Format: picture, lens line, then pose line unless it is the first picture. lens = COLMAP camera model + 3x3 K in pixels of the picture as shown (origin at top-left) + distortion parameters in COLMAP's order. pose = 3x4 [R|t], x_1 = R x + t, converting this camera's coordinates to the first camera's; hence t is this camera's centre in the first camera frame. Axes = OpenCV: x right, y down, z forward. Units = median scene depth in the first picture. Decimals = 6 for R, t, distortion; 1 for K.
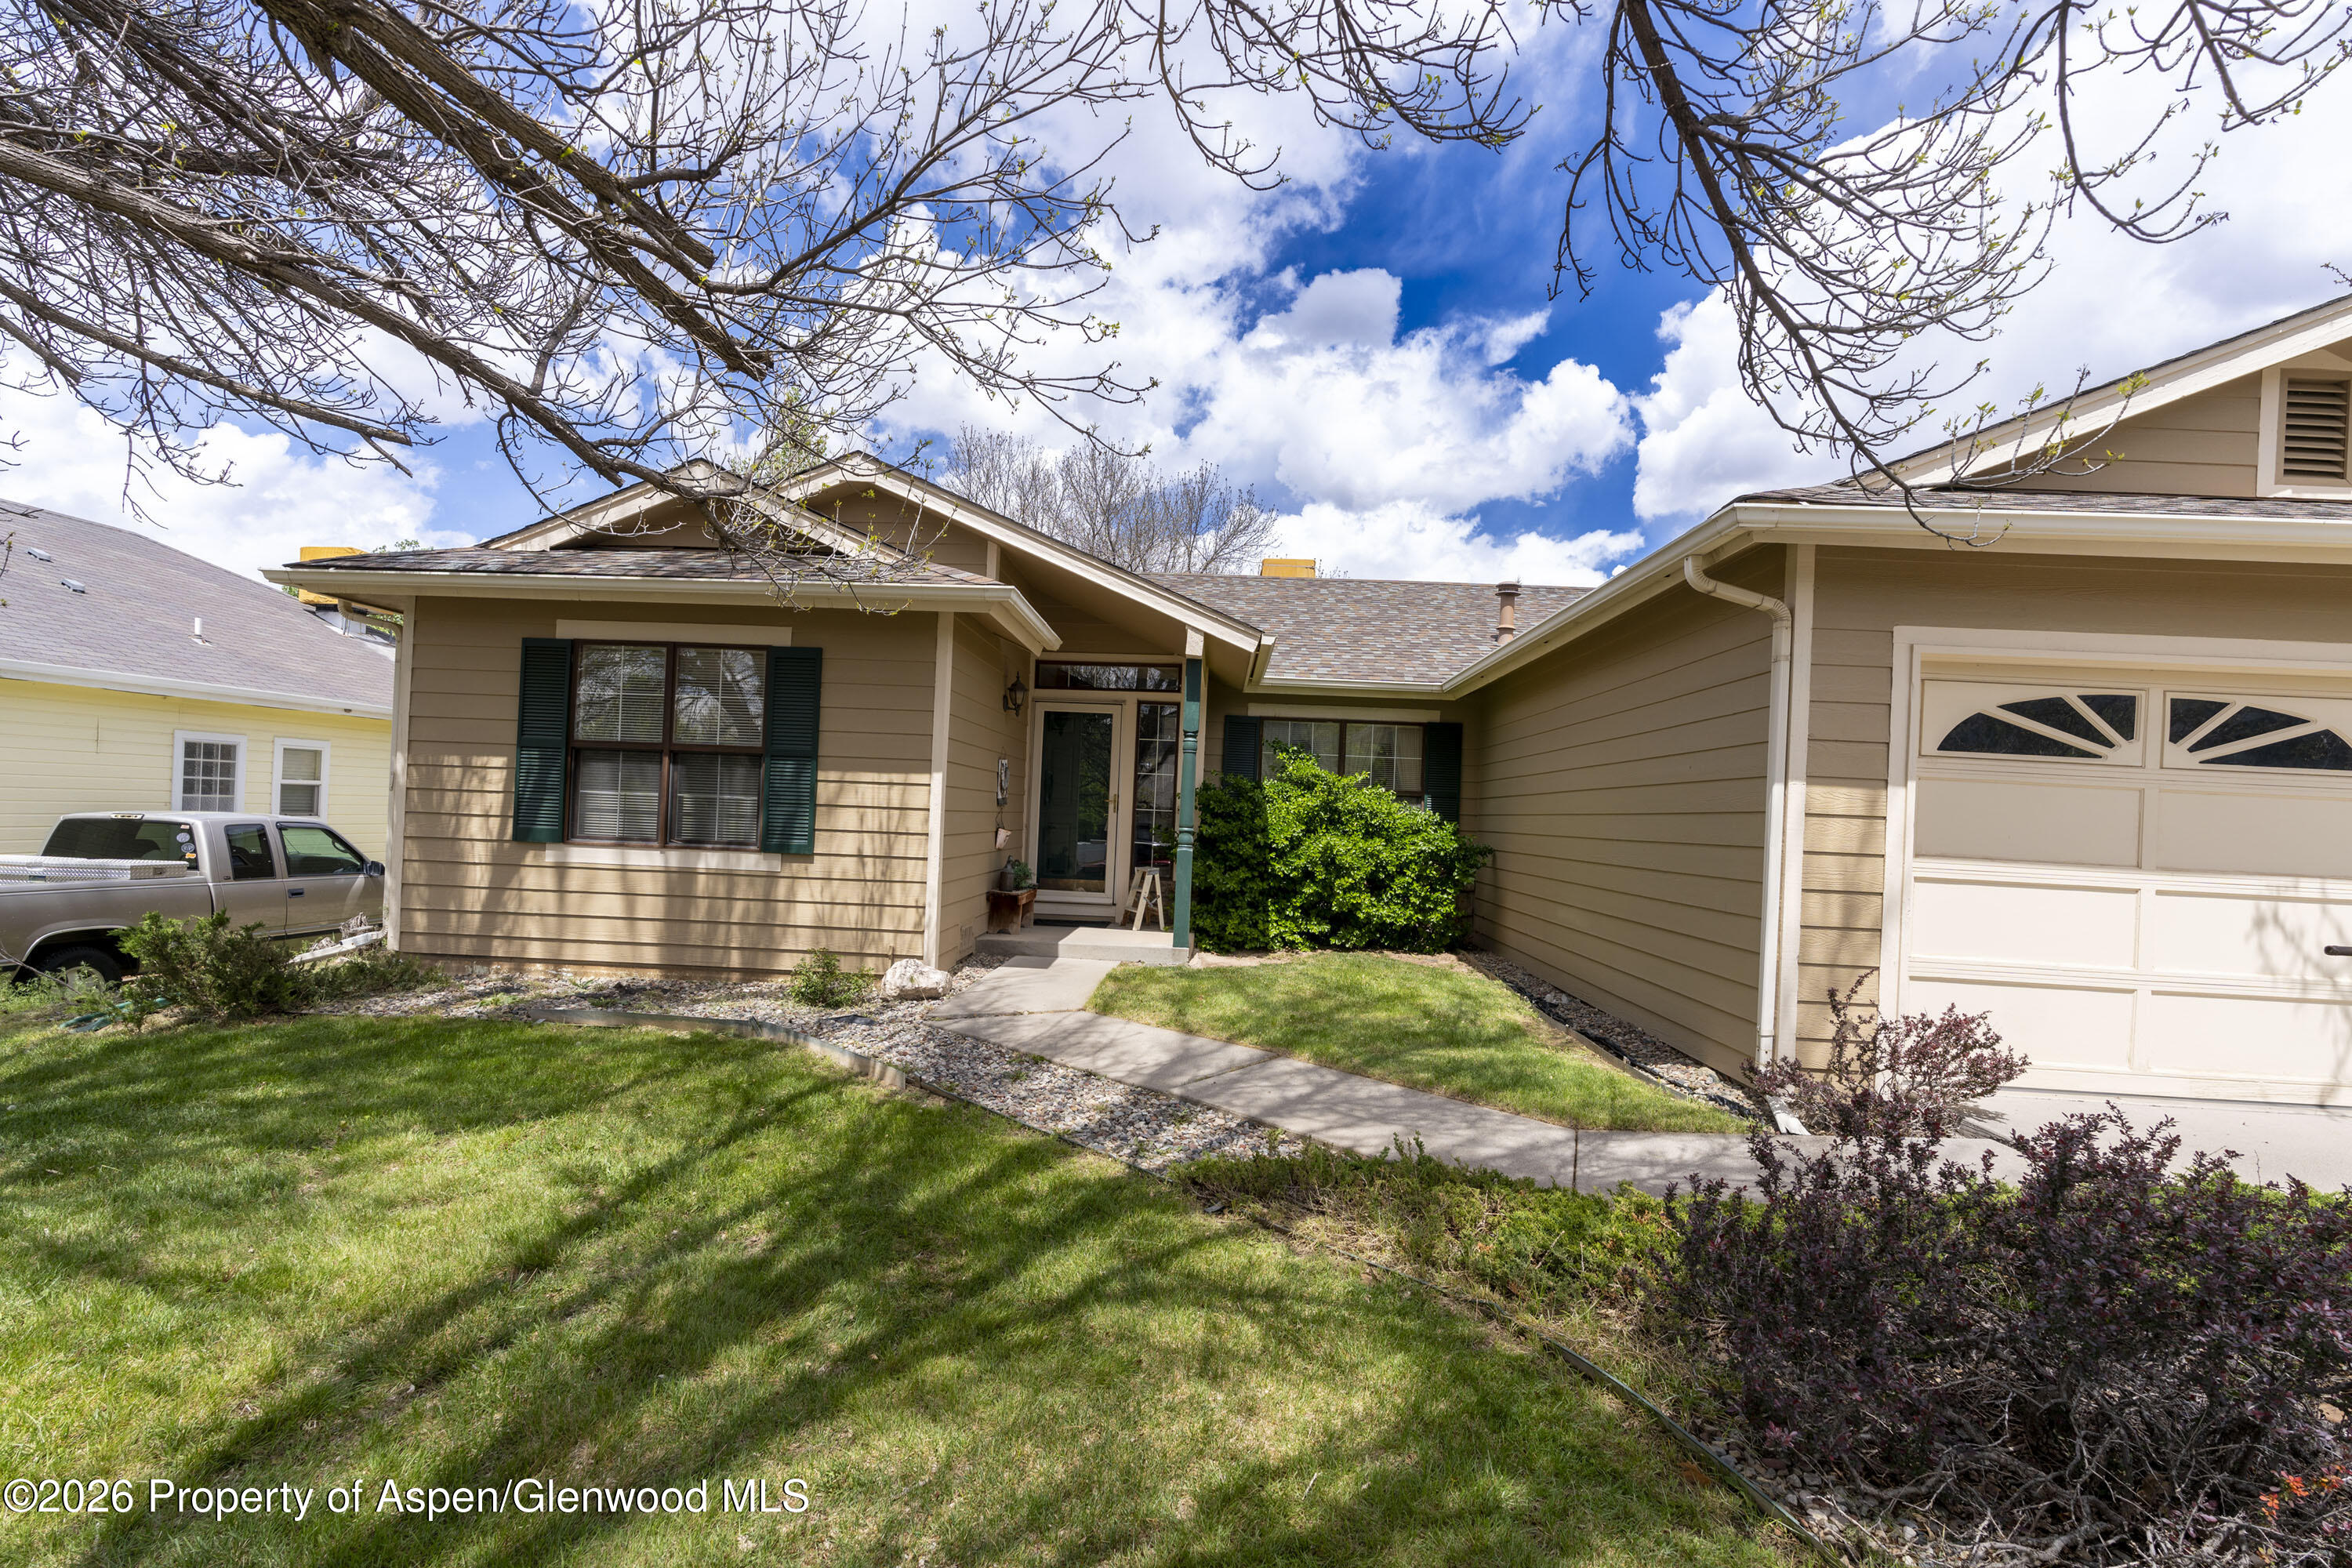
lens RADIAL K [[1021.6, 0, 1186.8], [0, 1021.6, 804.5], [0, 0, 1]] dist [-0.019269, 0.000607]
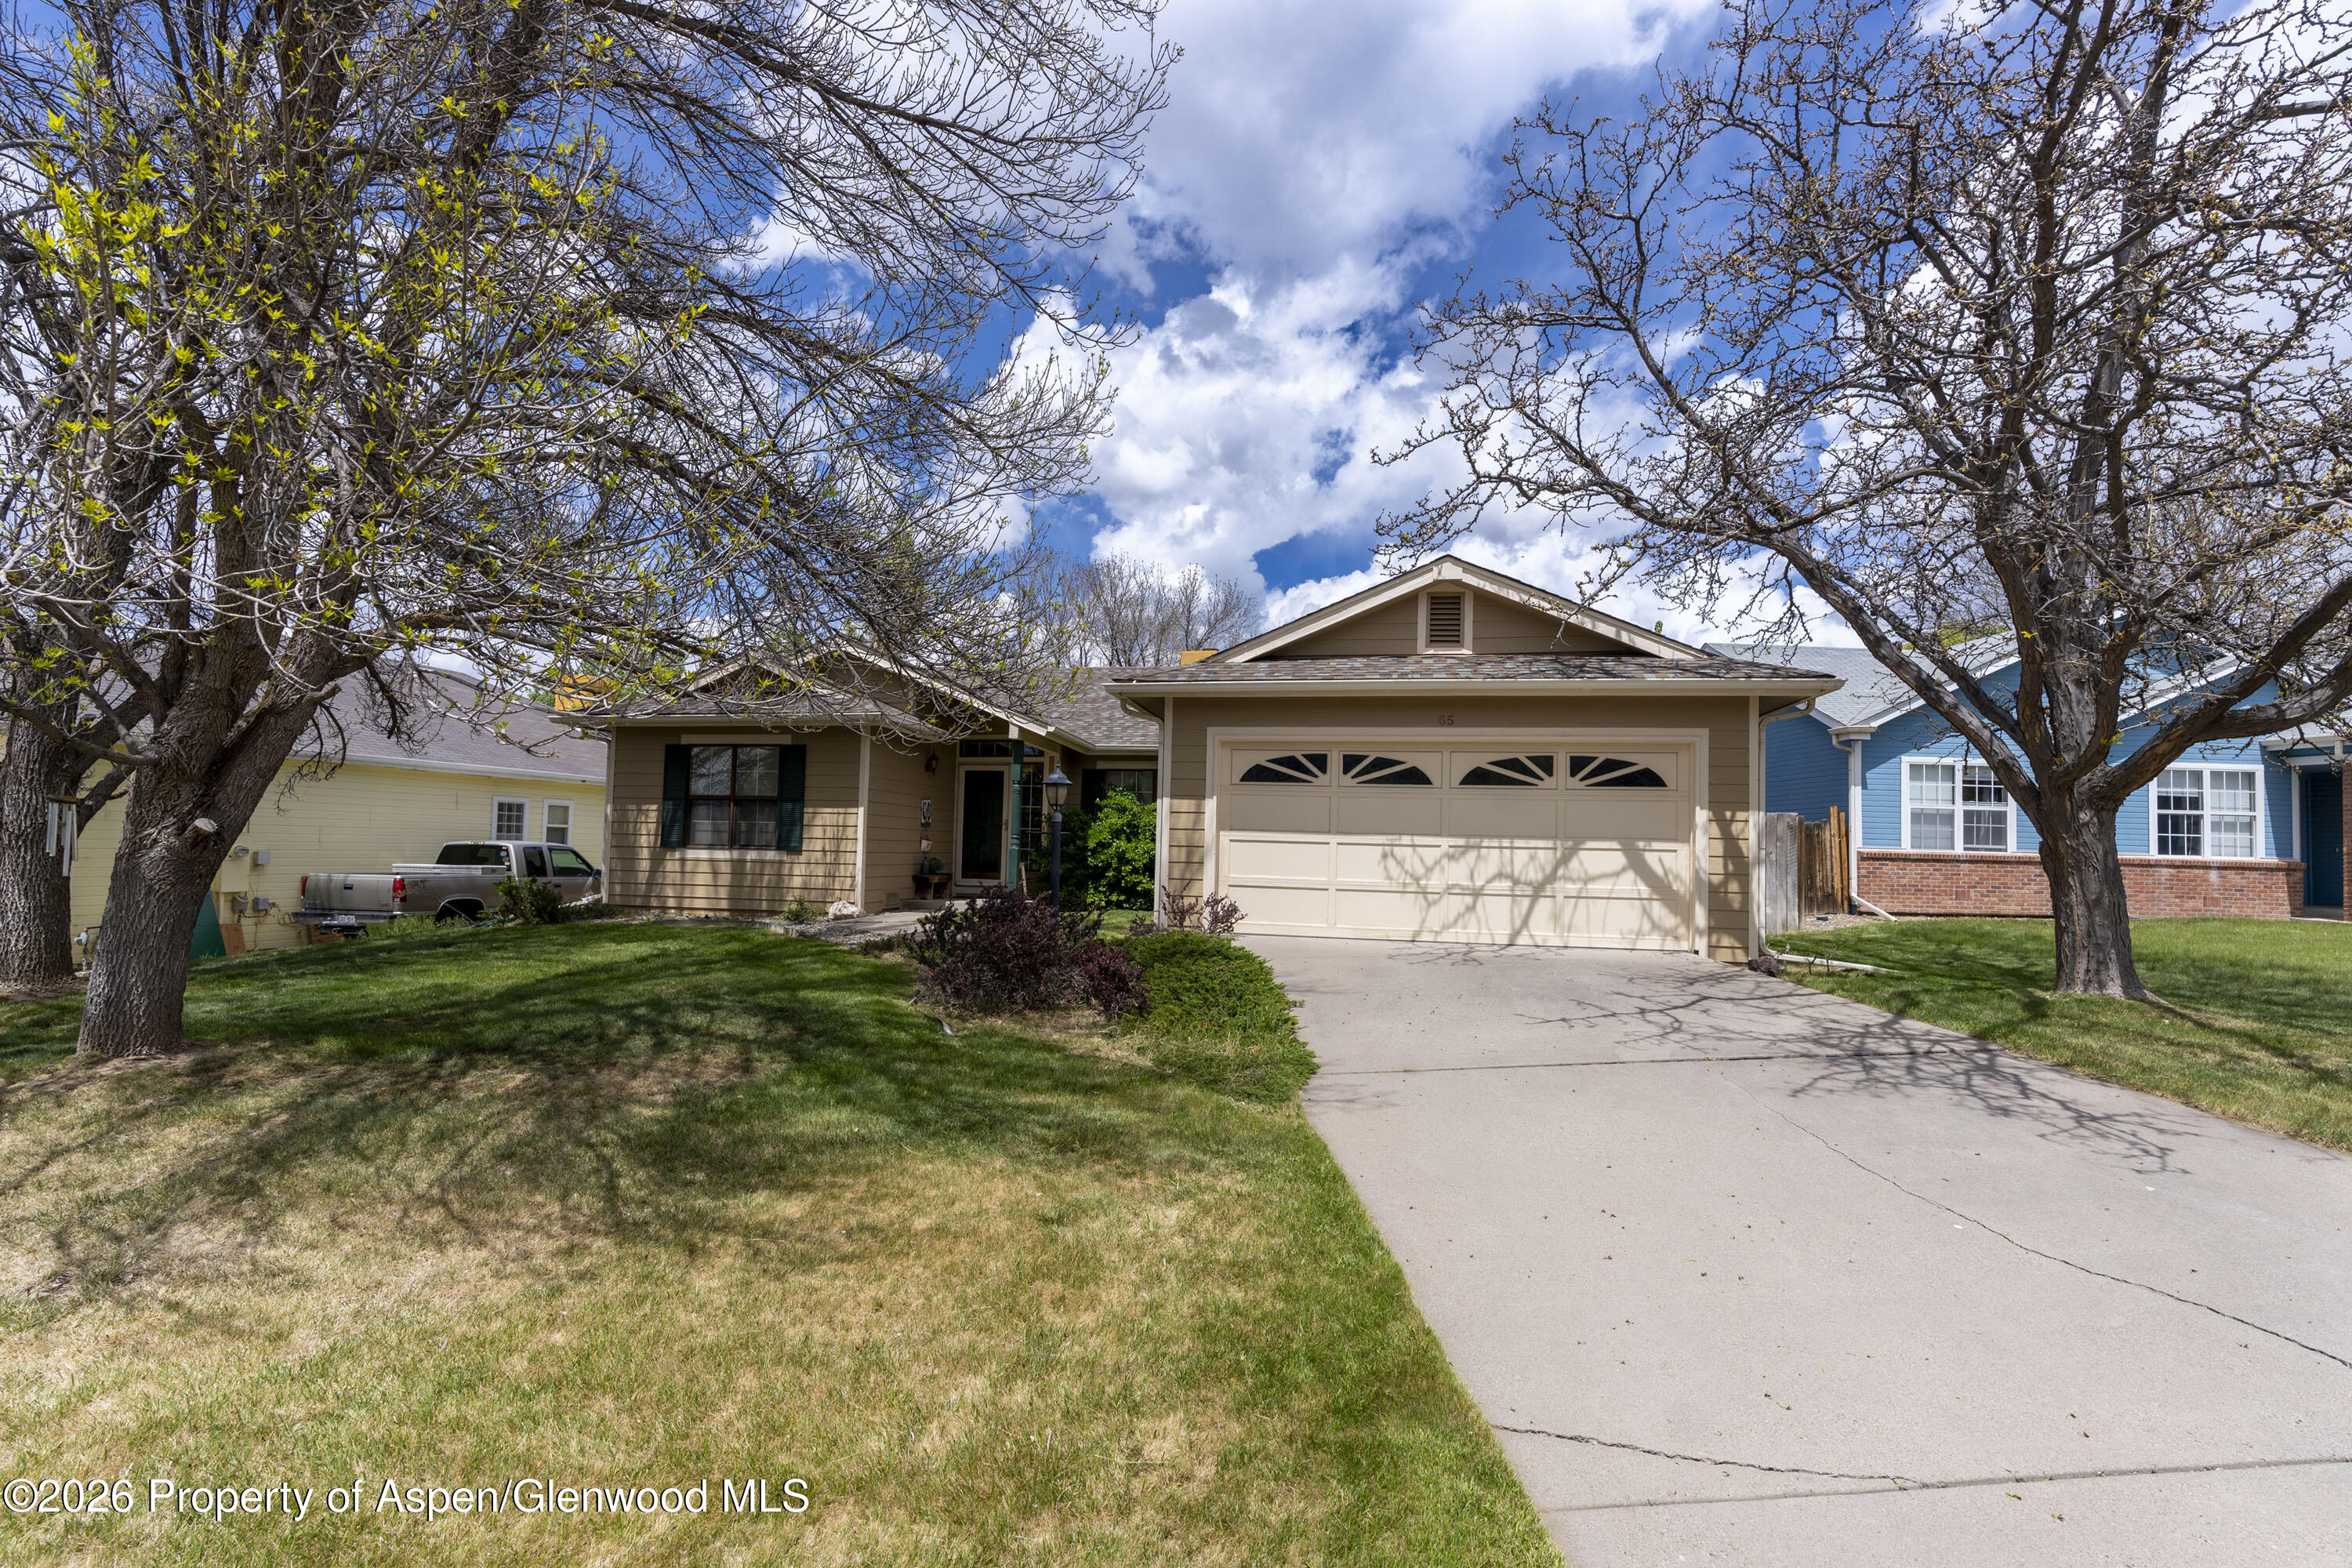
lens RADIAL K [[1021.6, 0, 1186.8], [0, 1021.6, 804.5], [0, 0, 1]] dist [-0.019269, 0.000607]
pose [[0.988402, -0.027451, -0.149360, 0.649458], [0.021198, 0.998837, -0.043293, 0.060244], [0.150375, 0.039625, 0.987835, -0.809720]]
